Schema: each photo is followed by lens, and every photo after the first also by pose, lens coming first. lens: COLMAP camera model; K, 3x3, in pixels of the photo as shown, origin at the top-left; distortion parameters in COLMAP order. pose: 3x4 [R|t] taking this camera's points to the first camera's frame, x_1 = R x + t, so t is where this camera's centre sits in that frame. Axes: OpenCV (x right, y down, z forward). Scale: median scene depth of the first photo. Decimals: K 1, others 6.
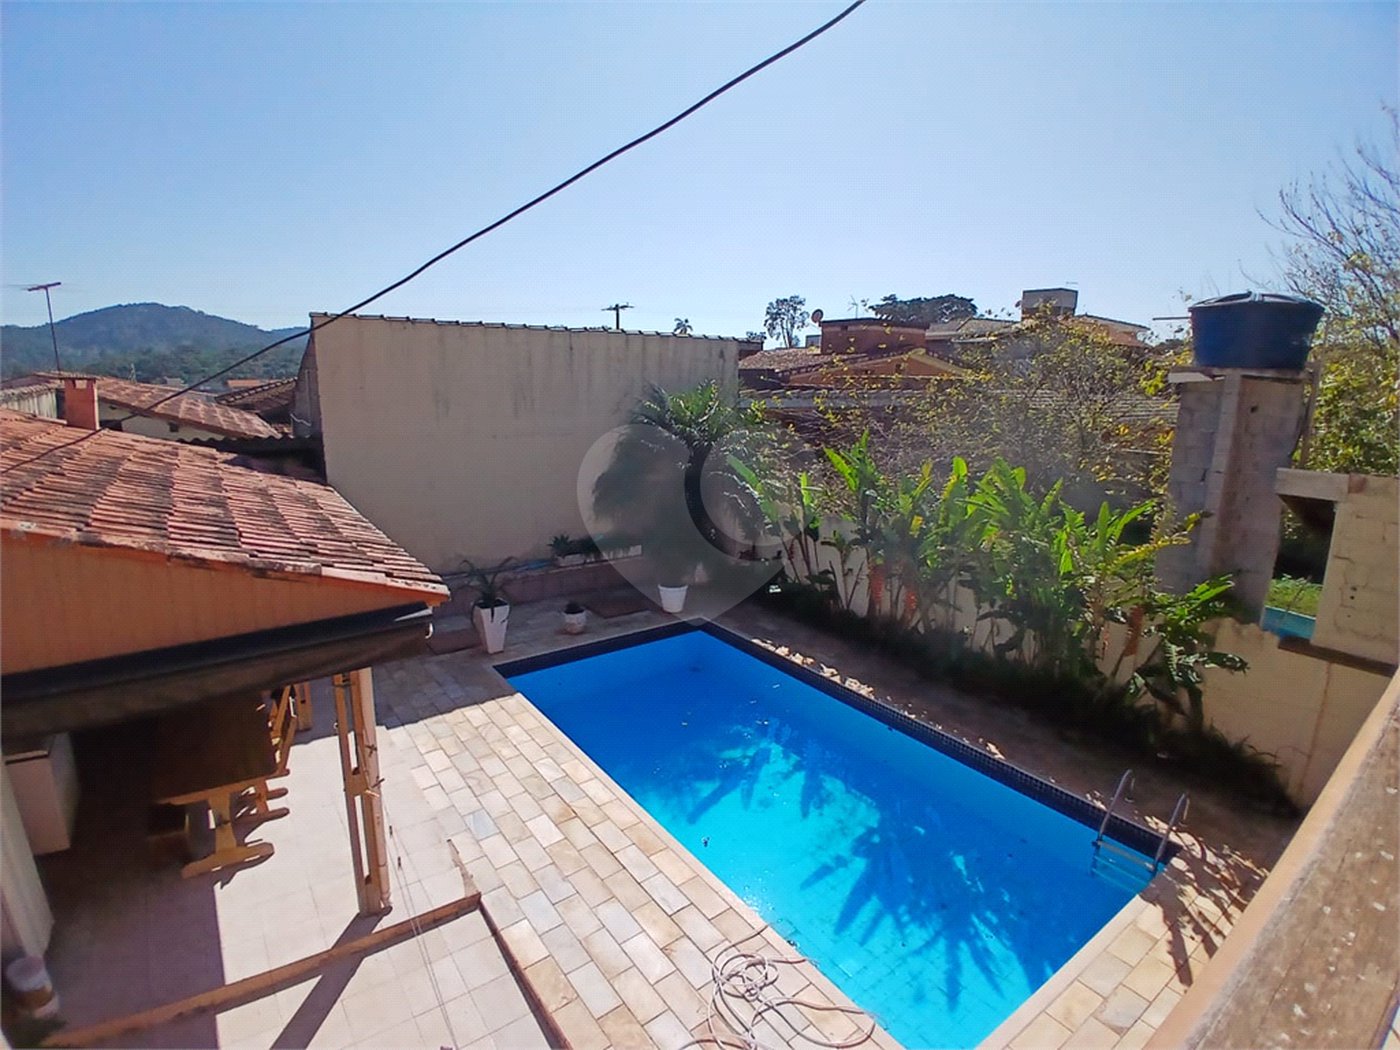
lens RADIAL K [[695.2, 0, 687.6], [0, 695.2, 517.9], [0, 0, 1]] dist [0.004982, -0.051704]
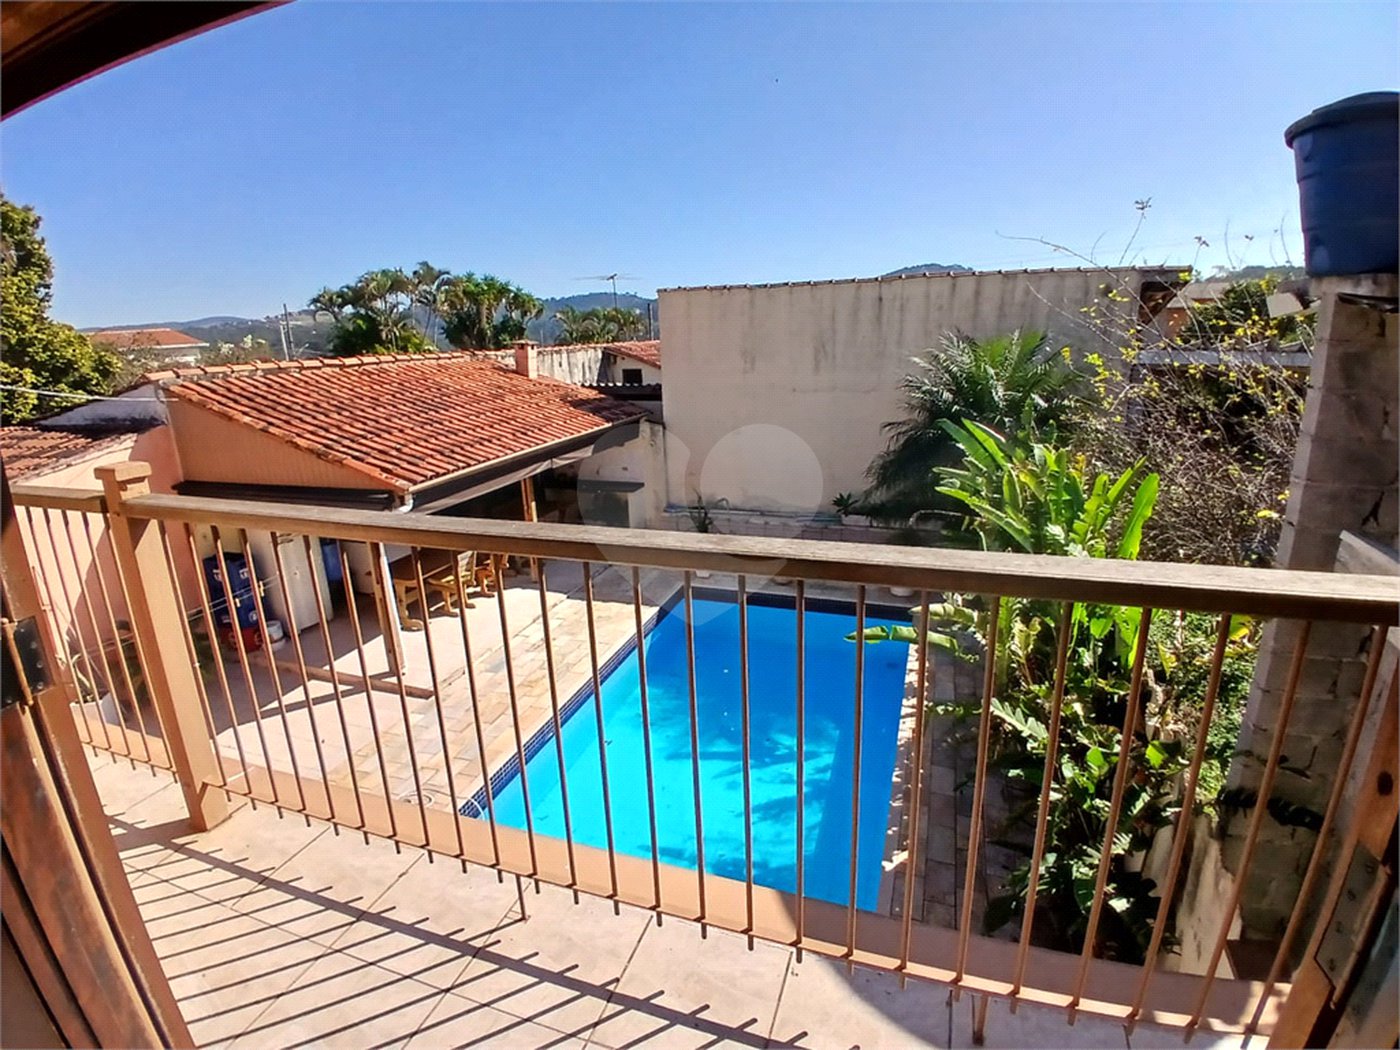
lens RADIAL K [[695.0, 0, 695.5], [0, 695.0, 518.9], [0, 0, 1]] dist [0.000521, -0.044072]
pose [[0.556045, 0.181717, -0.811045, 0.590963], [-0.127235, 0.982916, 0.132994, -0.050262], [0.821356, 0.029243, 0.569666, 0.302879]]
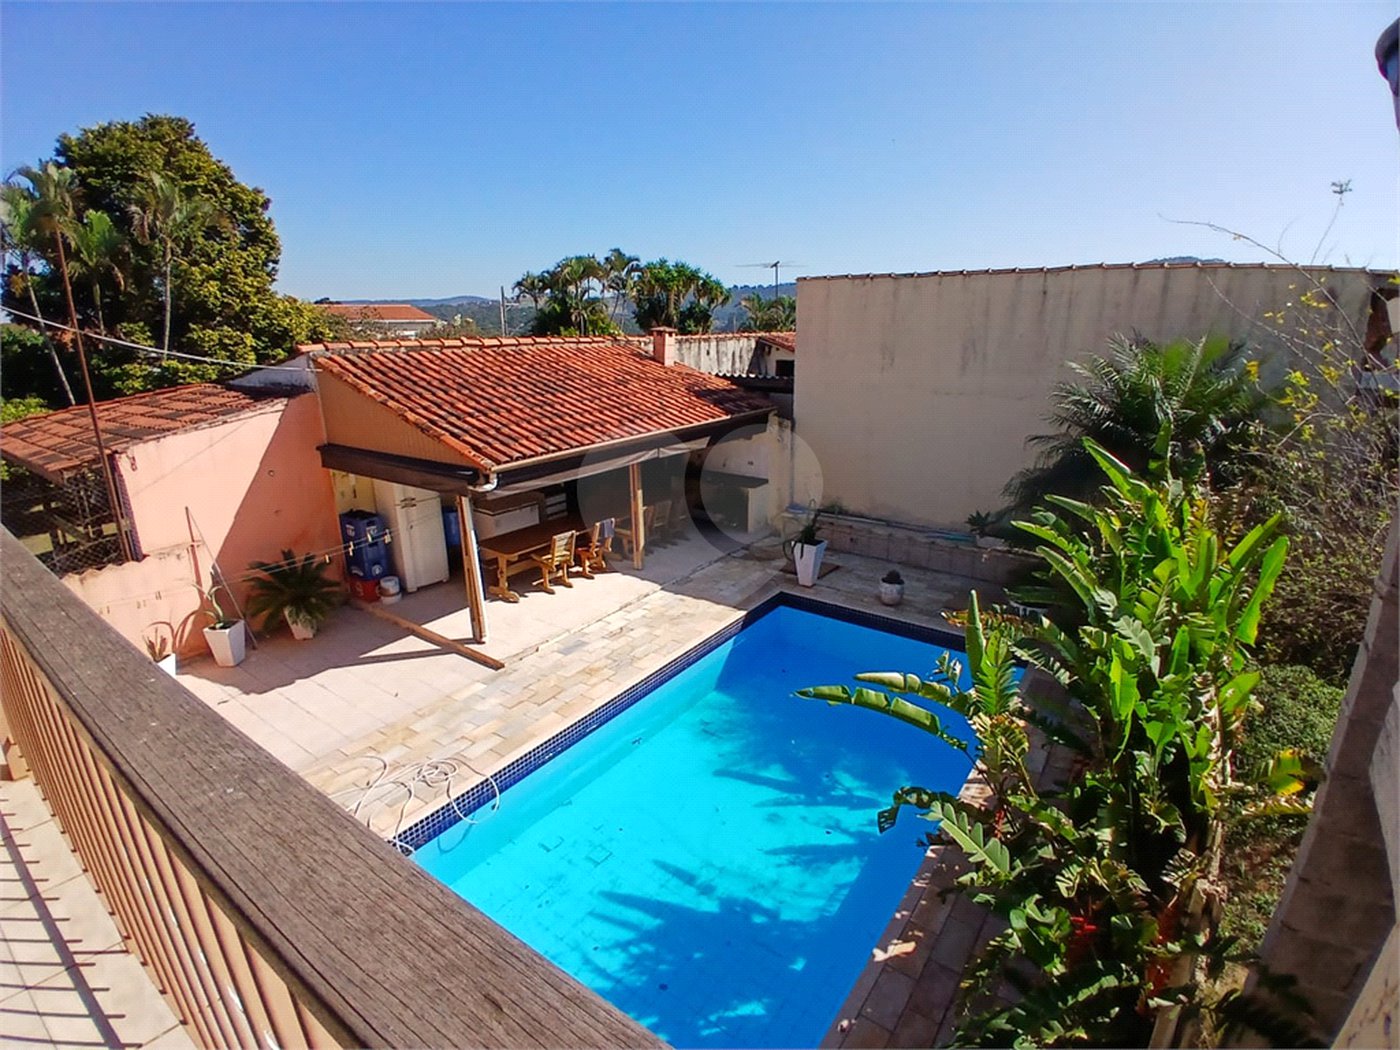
lens RADIAL K [[695.2, 0, 687.6], [0, 695.2, 517.9], [0, 0, 1]] dist [0.004982, -0.051704]
pose [[0.296480, 0.237672, -0.924993, 0.603651], [-0.182692, 0.964767, 0.189335, -0.075416], [0.937402, 0.112855, 0.329455, 0.422269]]
